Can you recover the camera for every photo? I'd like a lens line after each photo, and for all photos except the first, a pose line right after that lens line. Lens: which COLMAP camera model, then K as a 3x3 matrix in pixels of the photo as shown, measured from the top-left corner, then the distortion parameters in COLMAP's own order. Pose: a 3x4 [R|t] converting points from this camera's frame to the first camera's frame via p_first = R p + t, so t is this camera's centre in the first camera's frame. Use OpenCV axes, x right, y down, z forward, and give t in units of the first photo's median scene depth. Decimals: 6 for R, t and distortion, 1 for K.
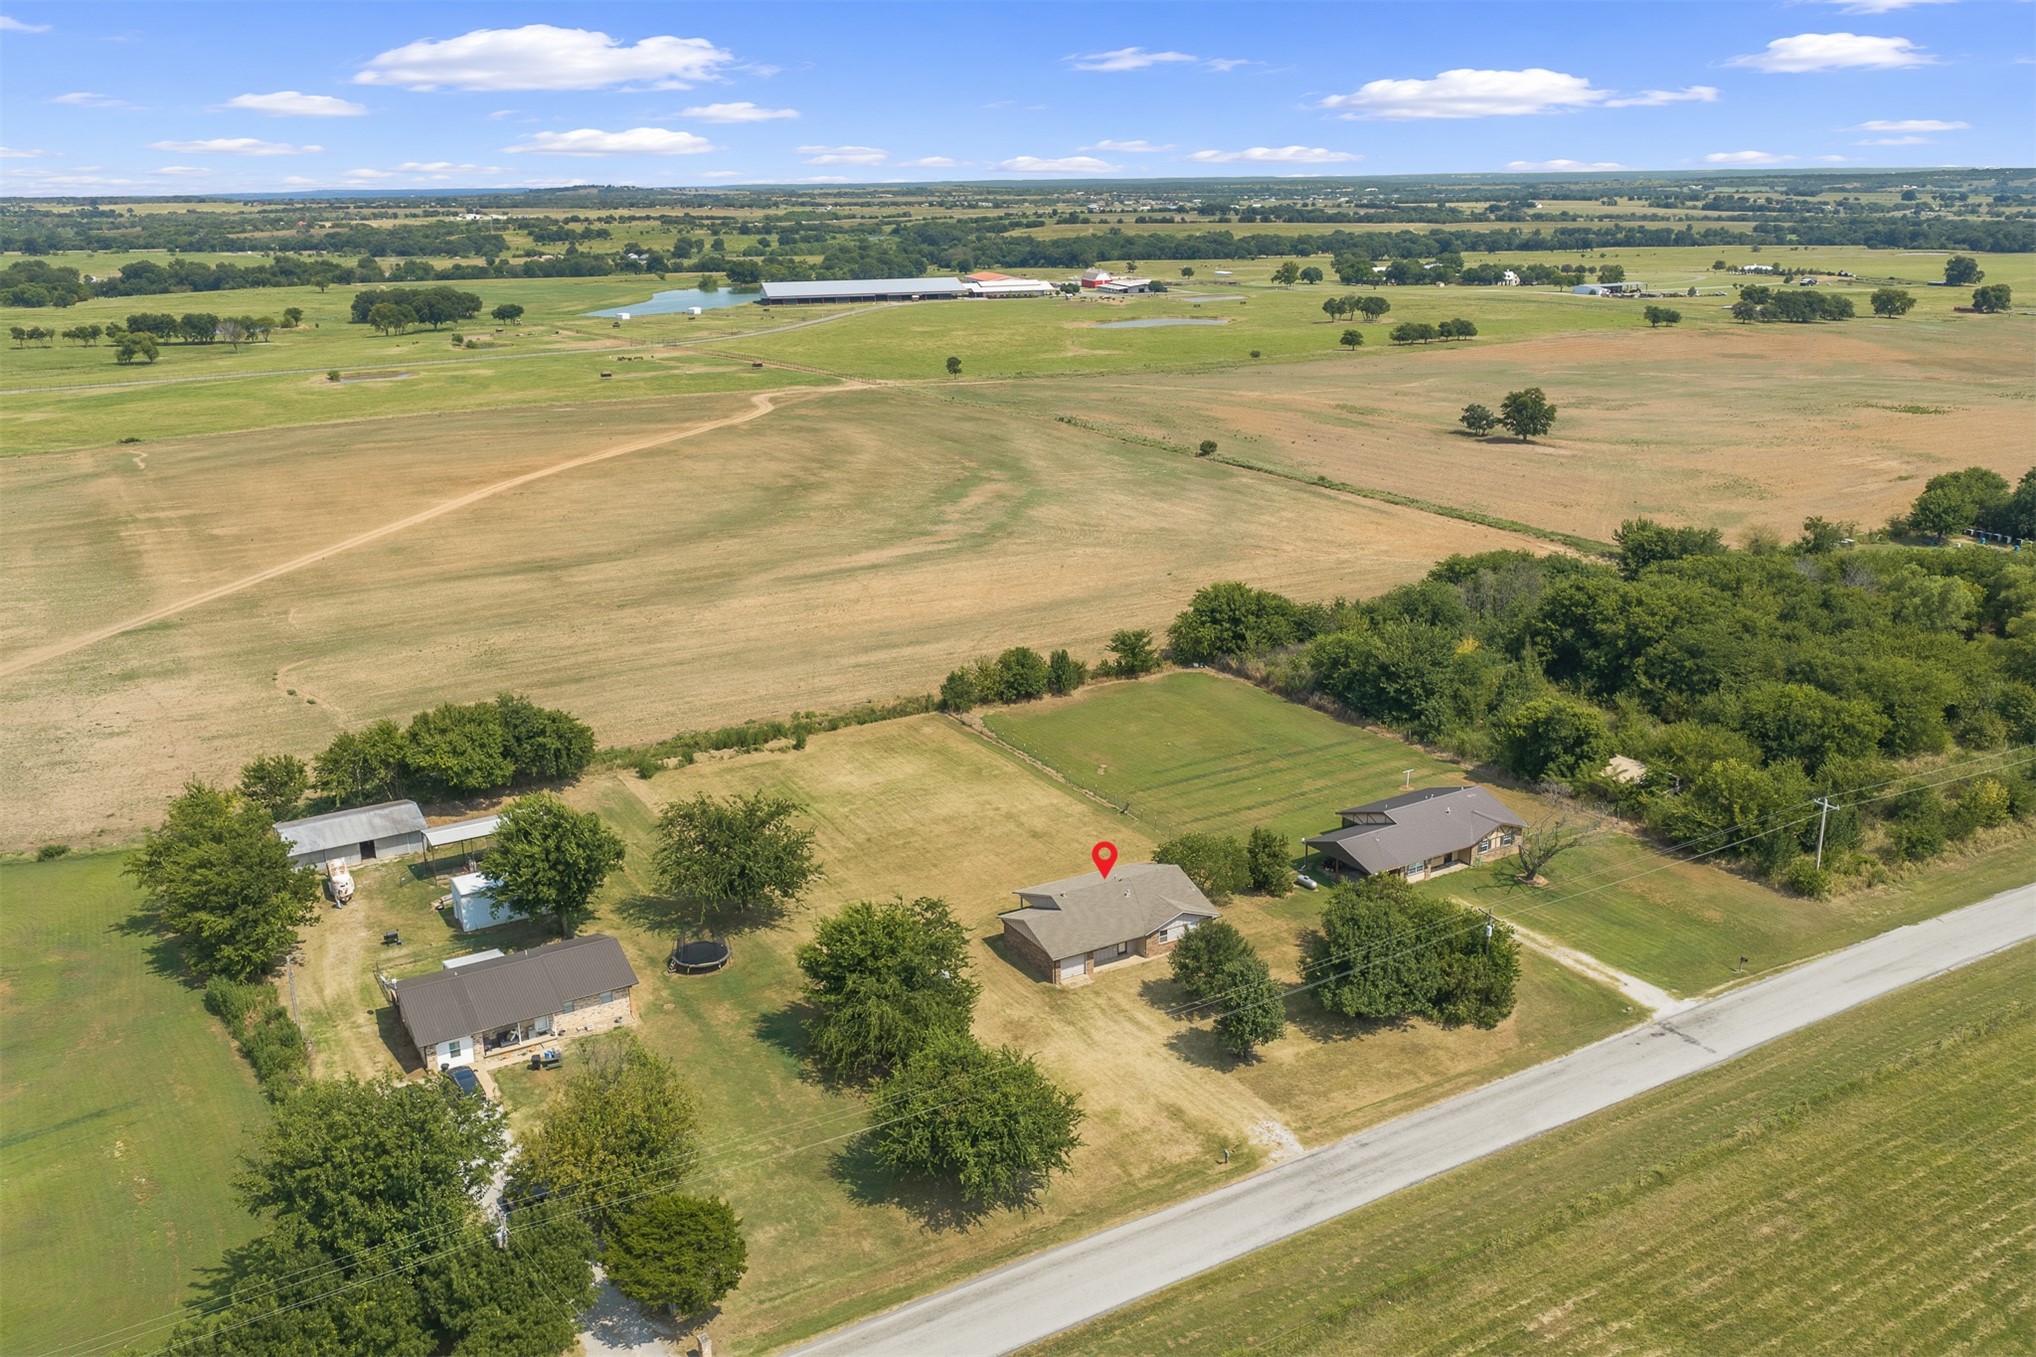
lens RADIAL K [[1712.6, 0, 1014.1], [0, 1712.6, 635.7], [0, 0, 1]] dist [0.009264, -0.014873]
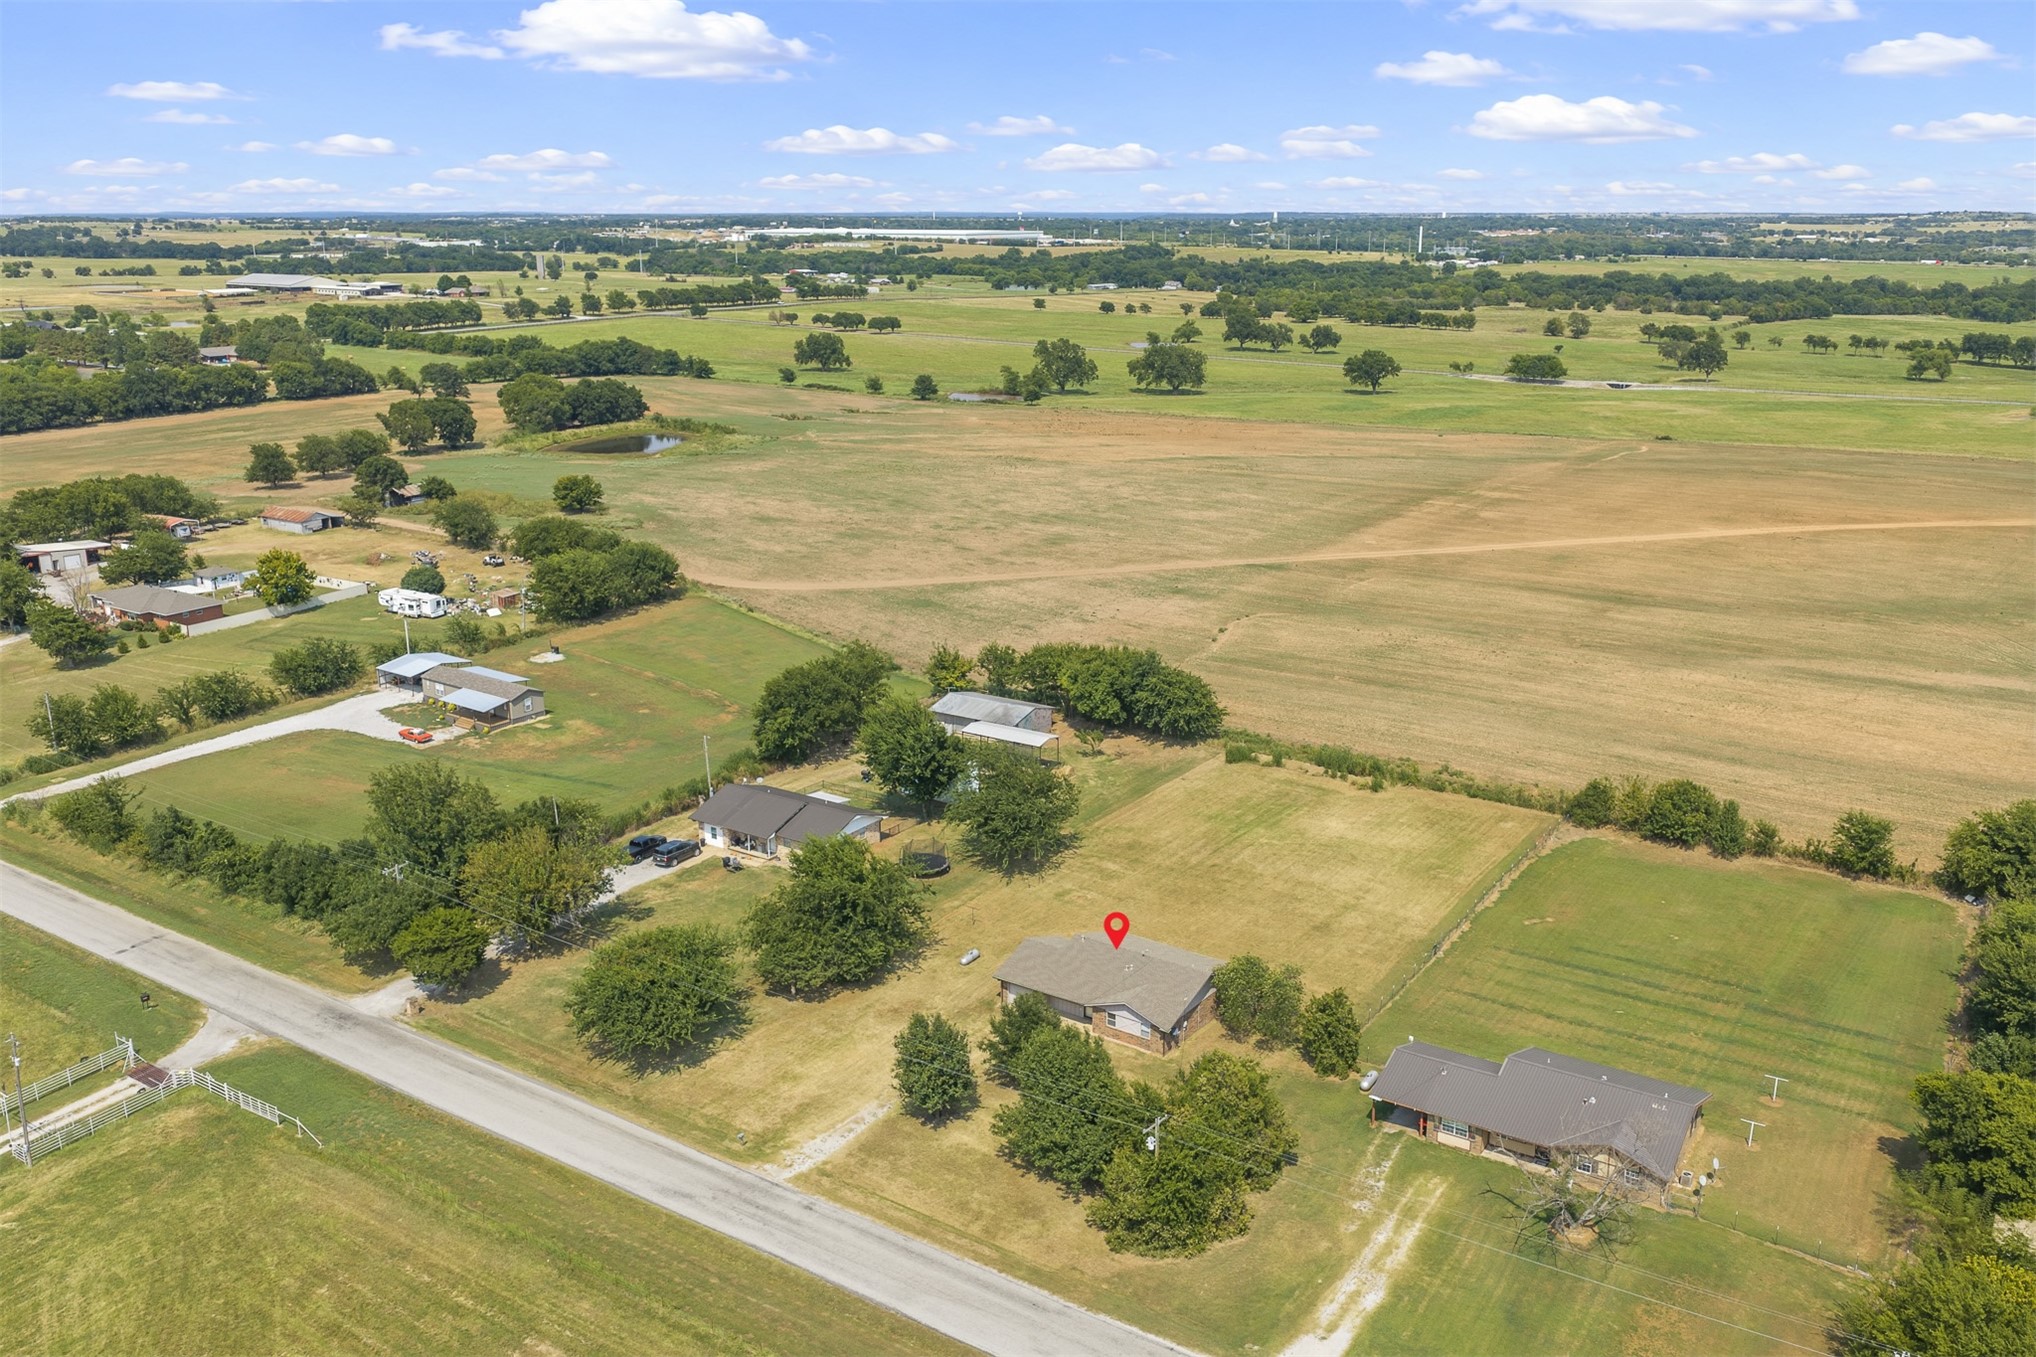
lens RADIAL K [[1689.4, 0, 1018.0], [0, 1689.4, 678.5], [0, 0, 1]] dist [0.009441, -0.015042]
pose [[0.418594, 0.256016, -0.871341, 0.531313], [-0.238872, 0.956698, 0.166341, -0.092689], [0.876196, 0.138509, 0.461623, 0.327022]]
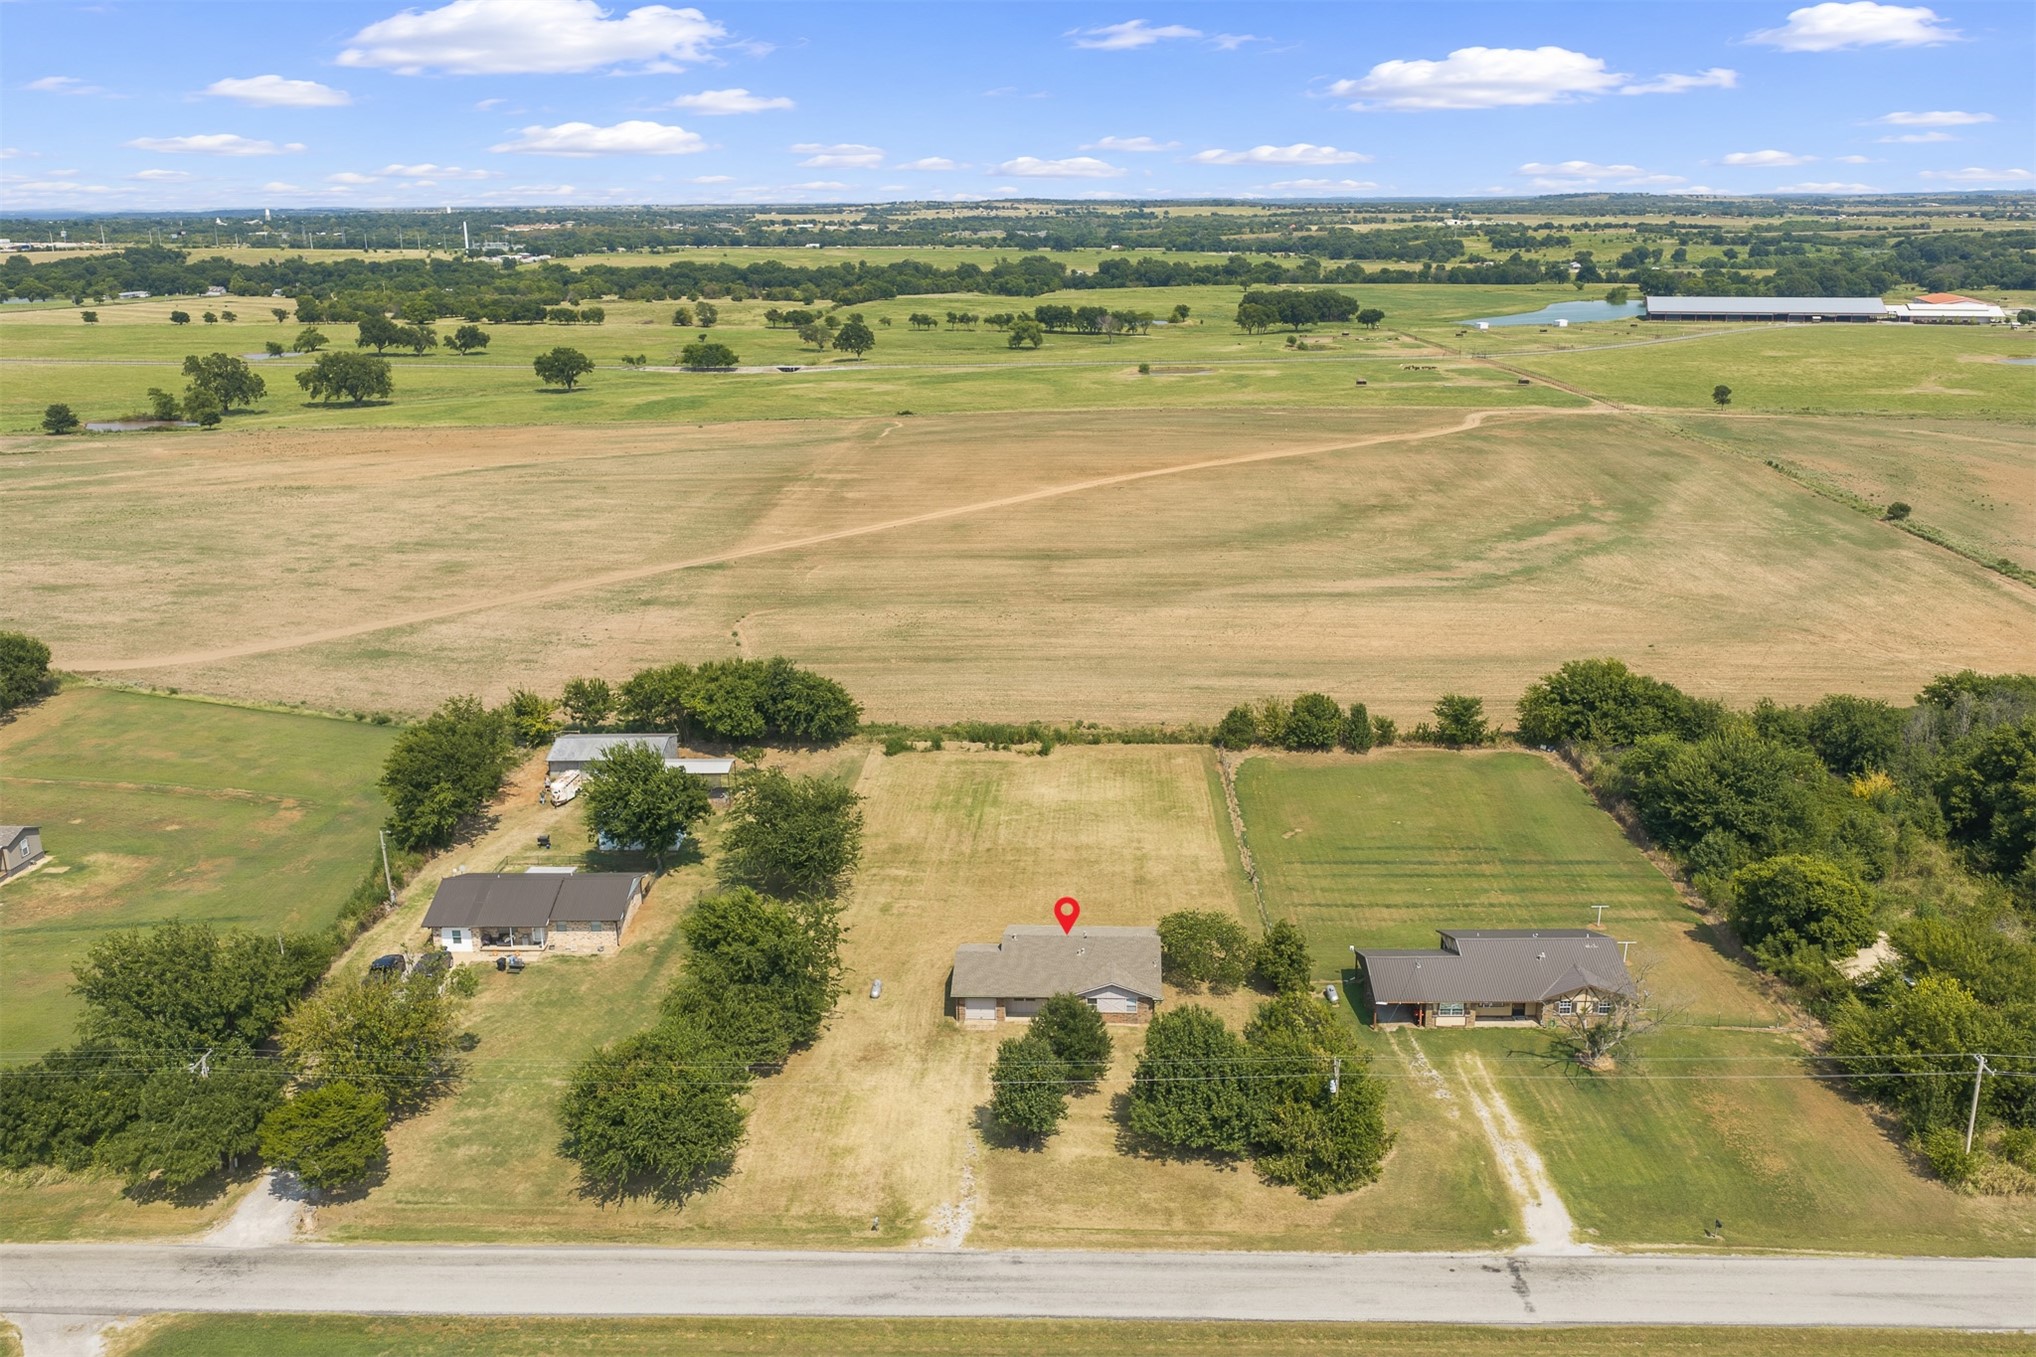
lens RADIAL K [[1689.4, 0, 1018.0], [0, 1689.4, 678.5], [0, 0, 1]] dist [0.009441, -0.015042]
pose [[0.841101, 0.152883, -0.518821, 0.328465], [-0.140498, 0.988050, 0.063380, -0.035326], [0.522311, 0.019585, 0.852530, 0.119310]]
